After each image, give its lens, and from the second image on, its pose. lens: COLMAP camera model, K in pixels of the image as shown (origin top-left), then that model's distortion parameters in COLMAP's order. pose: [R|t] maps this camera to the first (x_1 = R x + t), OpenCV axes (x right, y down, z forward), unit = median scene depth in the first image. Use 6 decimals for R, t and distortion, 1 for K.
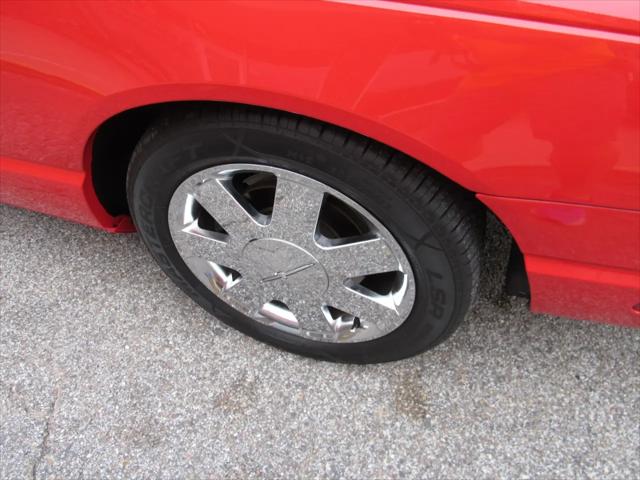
lens RADIAL K [[458.9, 0, 316.1], [0, 458.9, 240.7], [0, 0, 1]] dist [-0.024525, 0.006014]
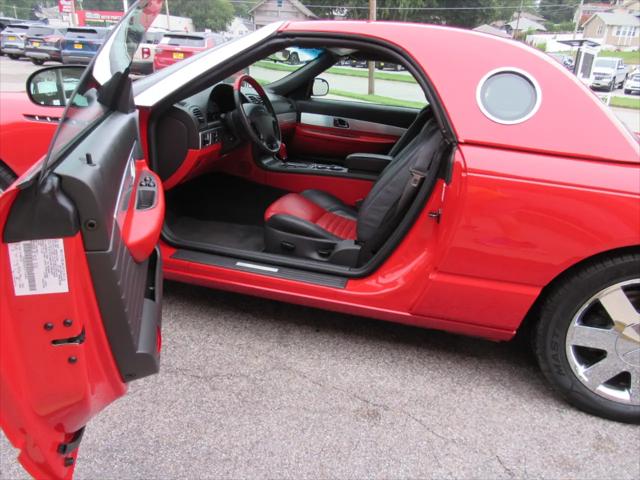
lens RADIAL K [[458.9, 0, 316.1], [0, 458.9, 240.7], [0, 0, 1]] dist [-0.024525, 0.006014]
pose [[0.992664, 0.059460, 0.105276, -1.386880], [0.000304, 0.869486, -0.493958, 0.521002], [-0.120907, 0.490366, 0.863089, -0.530521]]
